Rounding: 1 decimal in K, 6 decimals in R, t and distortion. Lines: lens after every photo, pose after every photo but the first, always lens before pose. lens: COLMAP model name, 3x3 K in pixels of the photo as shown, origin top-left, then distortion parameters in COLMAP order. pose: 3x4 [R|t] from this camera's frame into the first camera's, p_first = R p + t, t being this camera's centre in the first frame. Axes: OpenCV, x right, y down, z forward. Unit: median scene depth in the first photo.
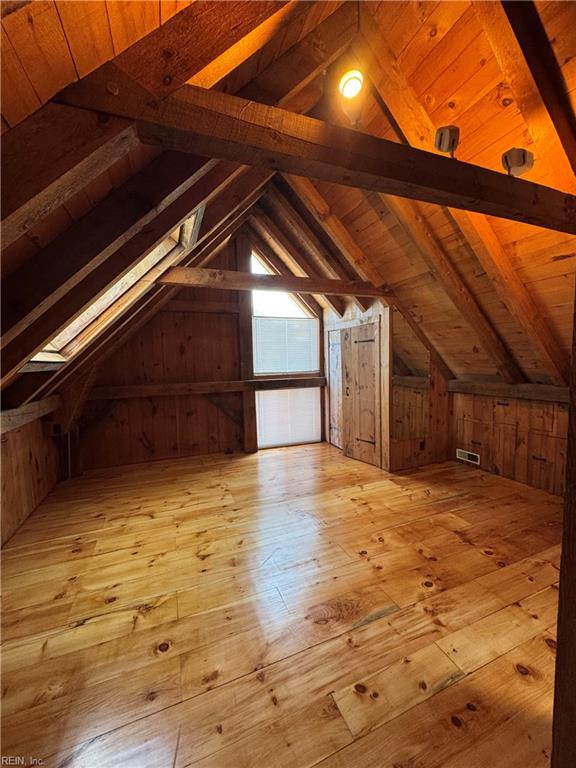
lens RADIAL K [[308.3, 0, 285.8], [0, 308.3, 386.2], [0, 0, 1]] dist [0.002098, 0.000699]
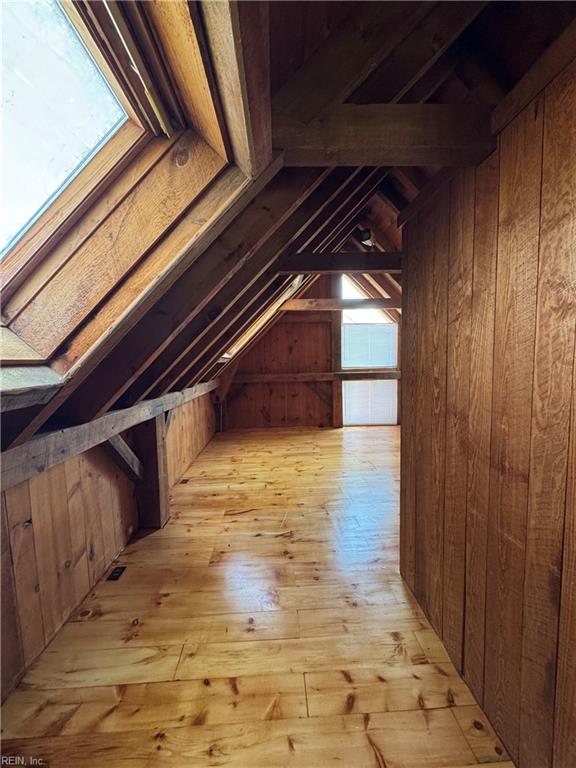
lens RADIAL K [[308.3, 0, 286.9], [0, 308.3, 384.0], [0, 0, 1]] dist [0.002098, 0.000699]
pose [[0.946394, 0.027747, -0.321820, 0.107155], [-0.027699, 0.999605, 0.004730, 0.031386], [0.321825, 0.004438, 0.946789, -0.339832]]
